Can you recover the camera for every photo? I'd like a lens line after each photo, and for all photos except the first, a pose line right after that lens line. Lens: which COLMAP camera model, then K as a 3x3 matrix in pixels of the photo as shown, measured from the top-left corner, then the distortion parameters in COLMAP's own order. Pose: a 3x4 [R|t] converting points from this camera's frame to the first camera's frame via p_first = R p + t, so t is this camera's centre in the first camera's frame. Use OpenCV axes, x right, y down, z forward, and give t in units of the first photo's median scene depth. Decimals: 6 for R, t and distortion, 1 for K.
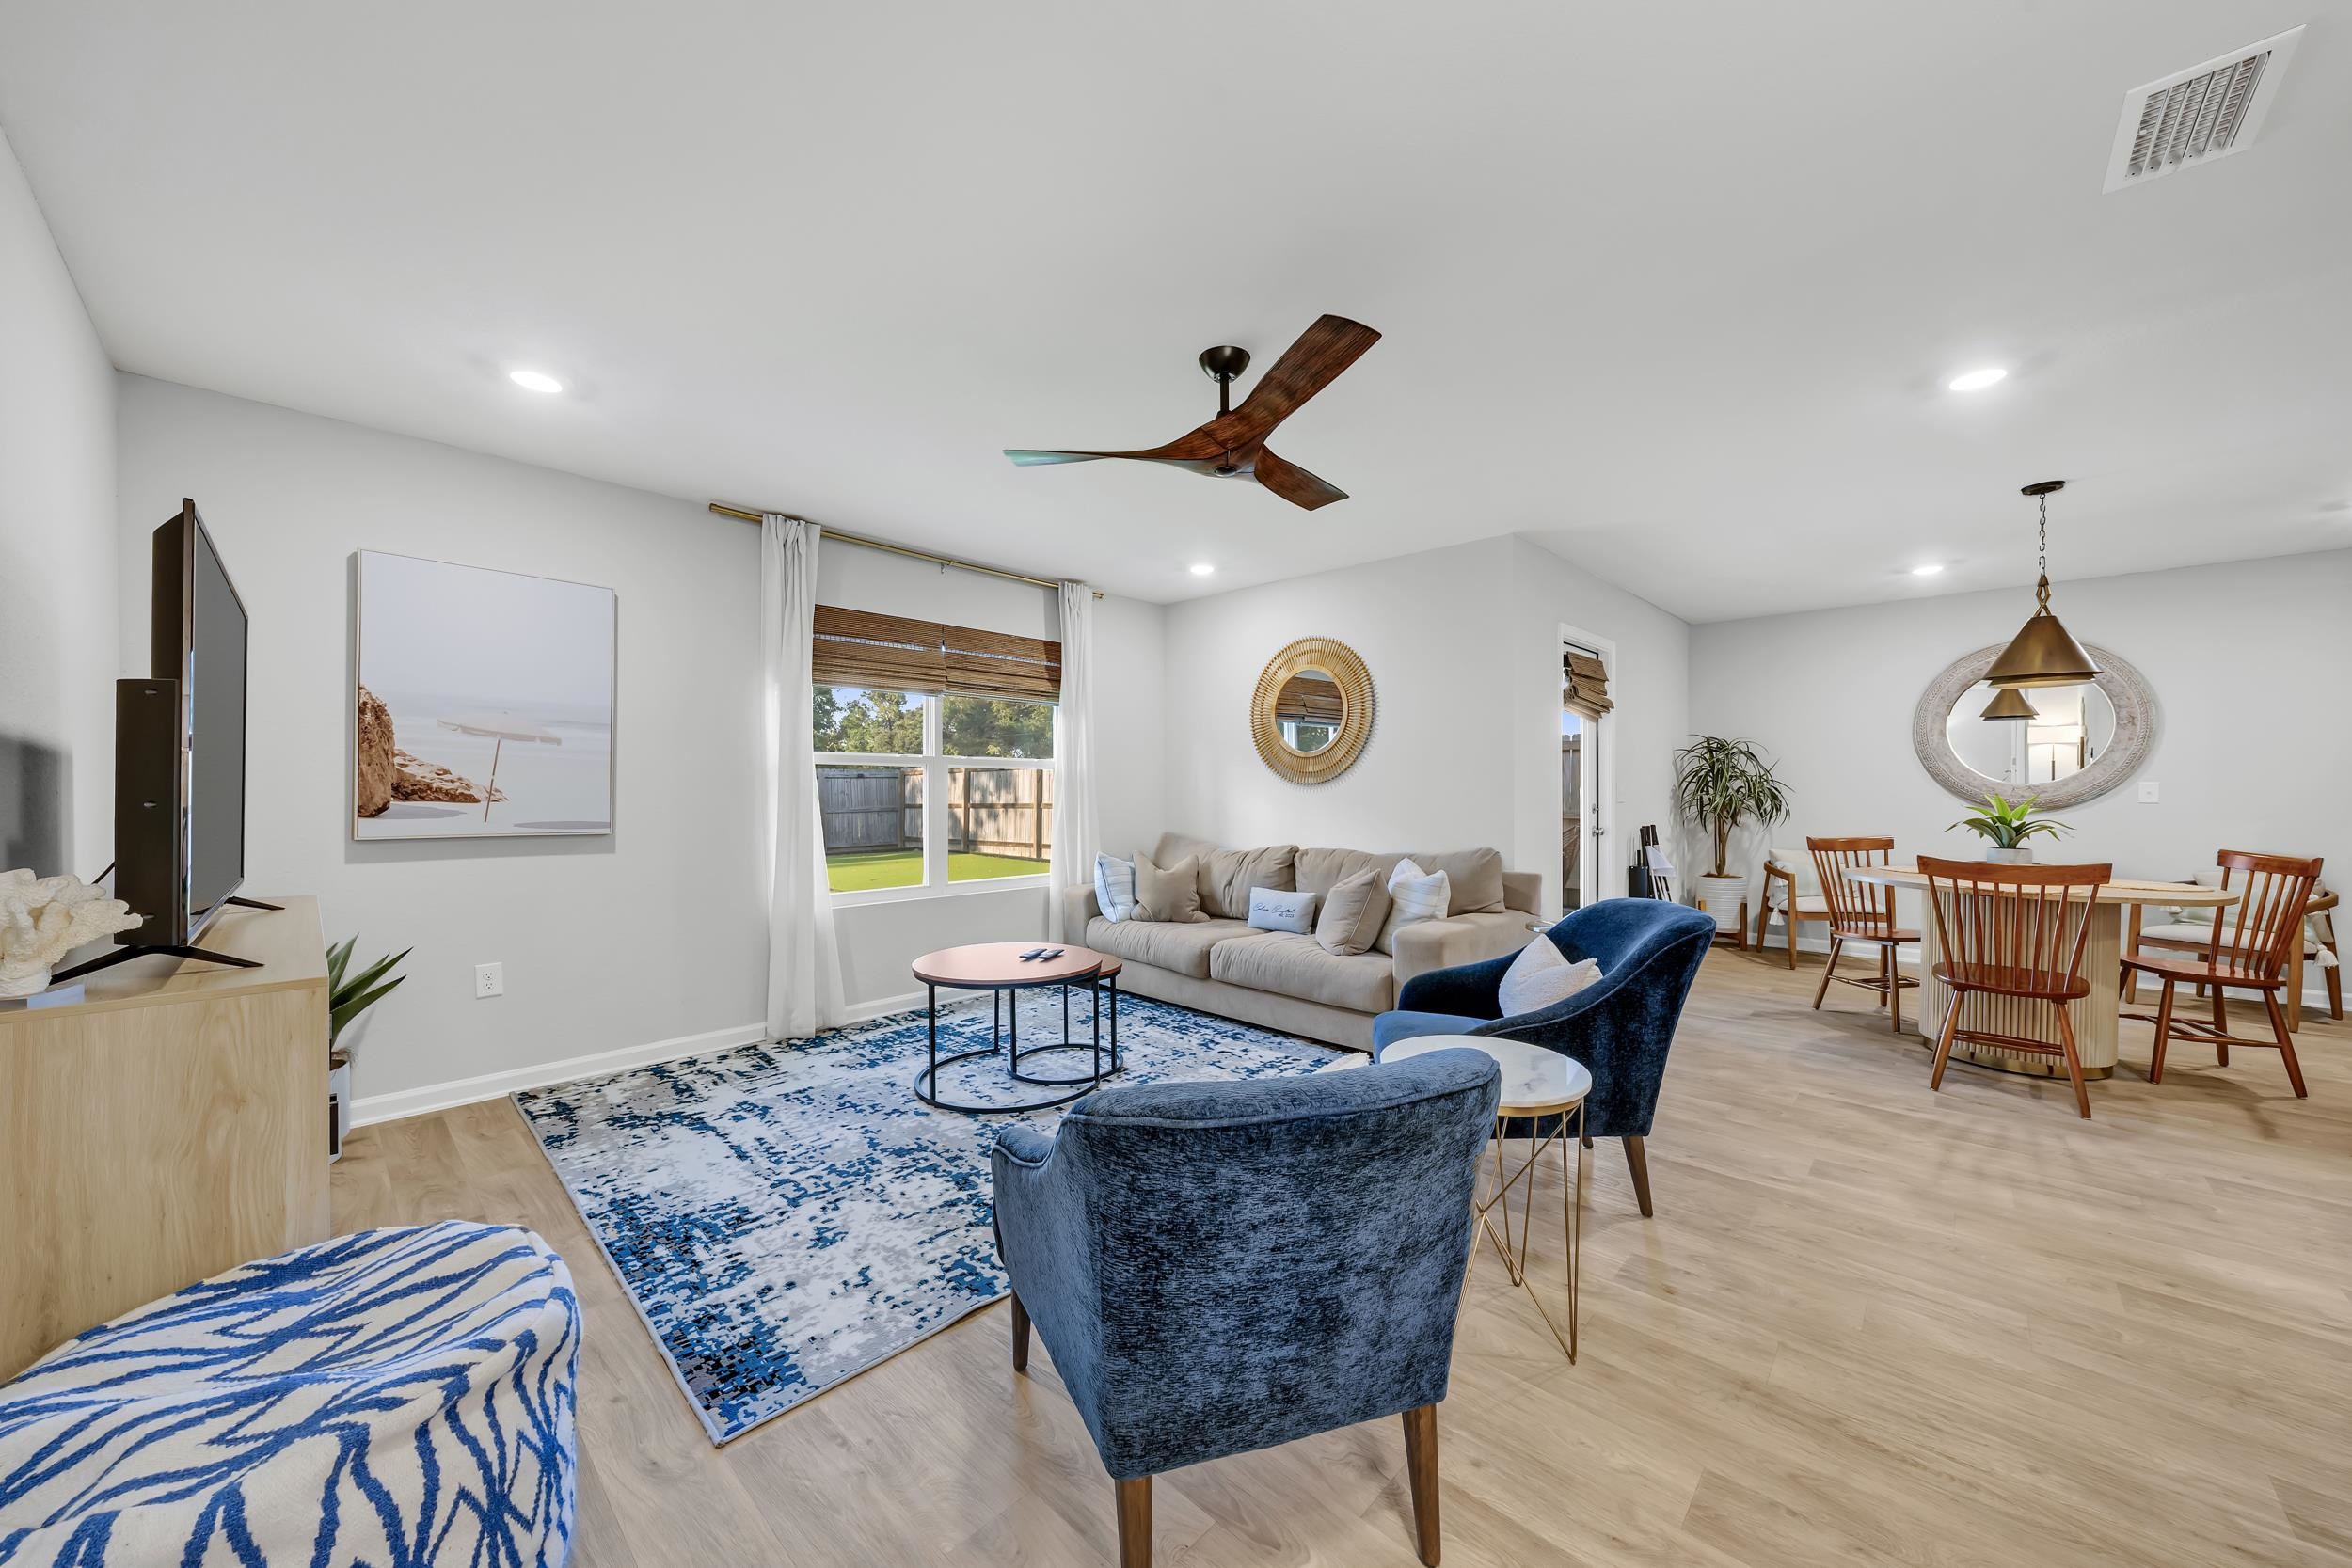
lens RADIAL K [[828.4, 0, 1175.9], [0, 828.4, 792.8], [0, 0, 1]] dist [-0.005158, 0.000340]
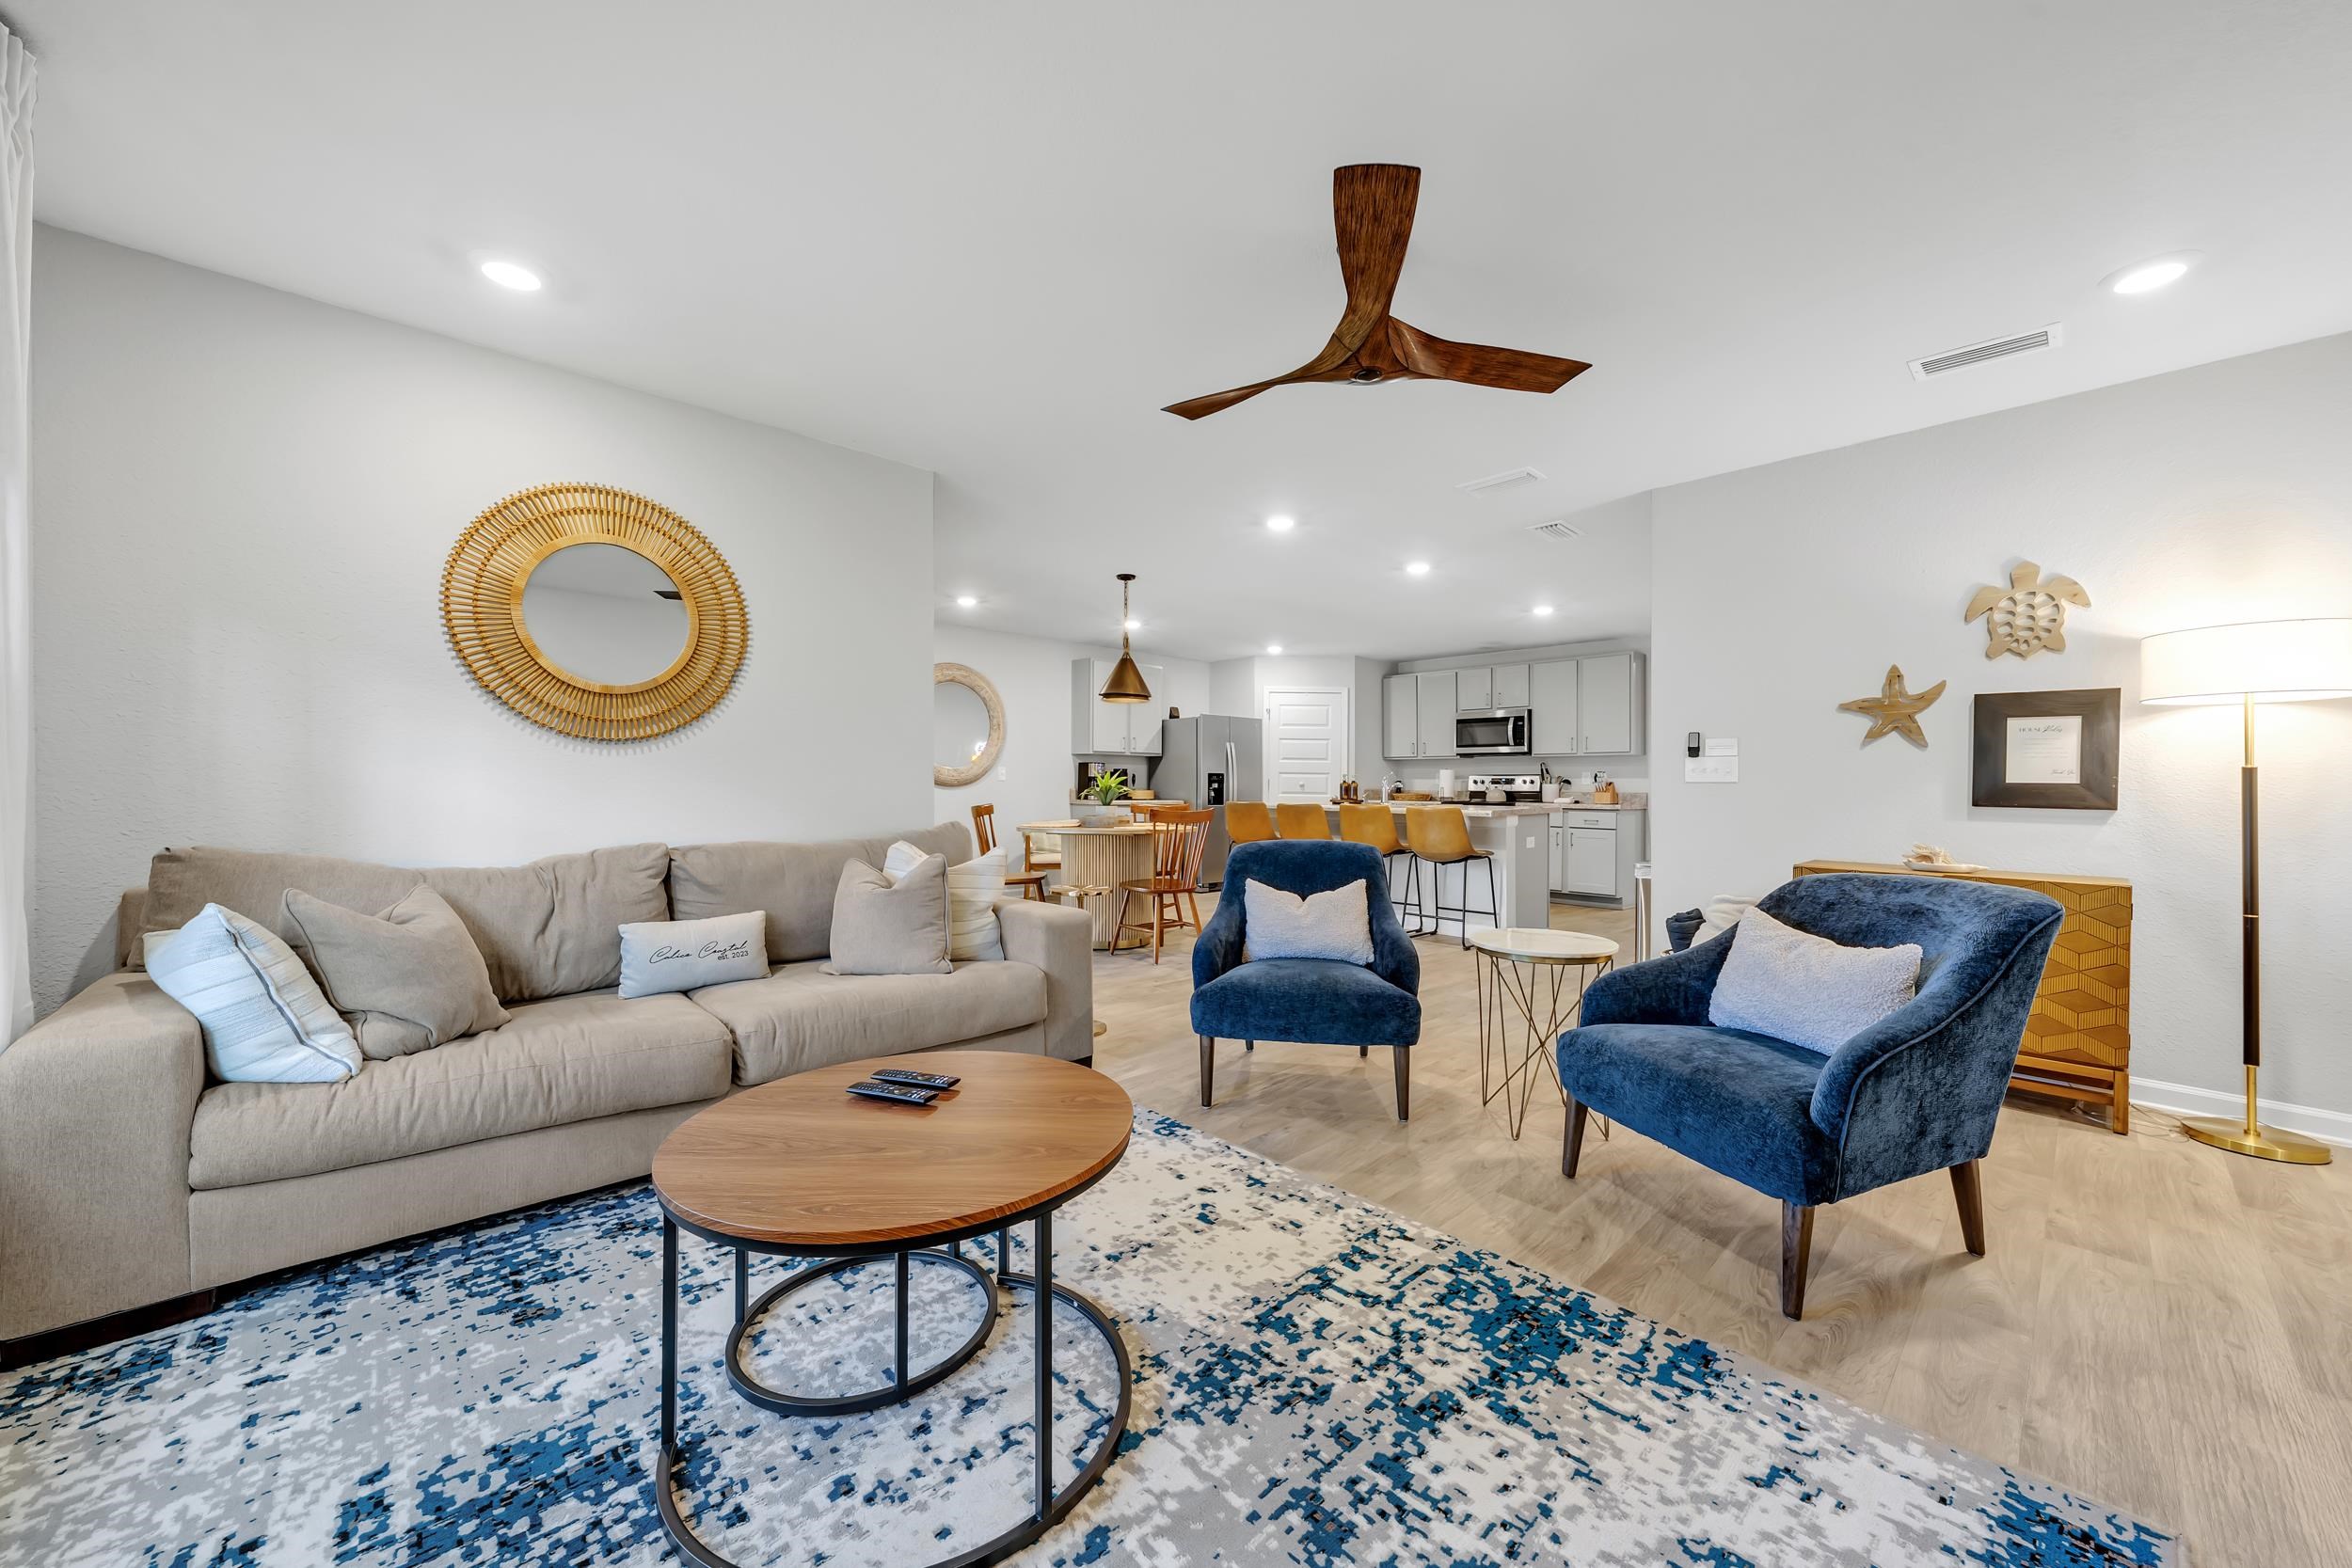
lens RADIAL K [[869.1, 0, 1176.0], [0, 869.1, 784.0], [0, 0, 1]] dist [0.003016, 0.000401]
pose [[0.054921, 0.001968, 0.998489, -0.730108], [0.003360, 0.999992, -0.002155, 0.037886], [-0.998485, 0.003473, 0.054914, 0.968592]]
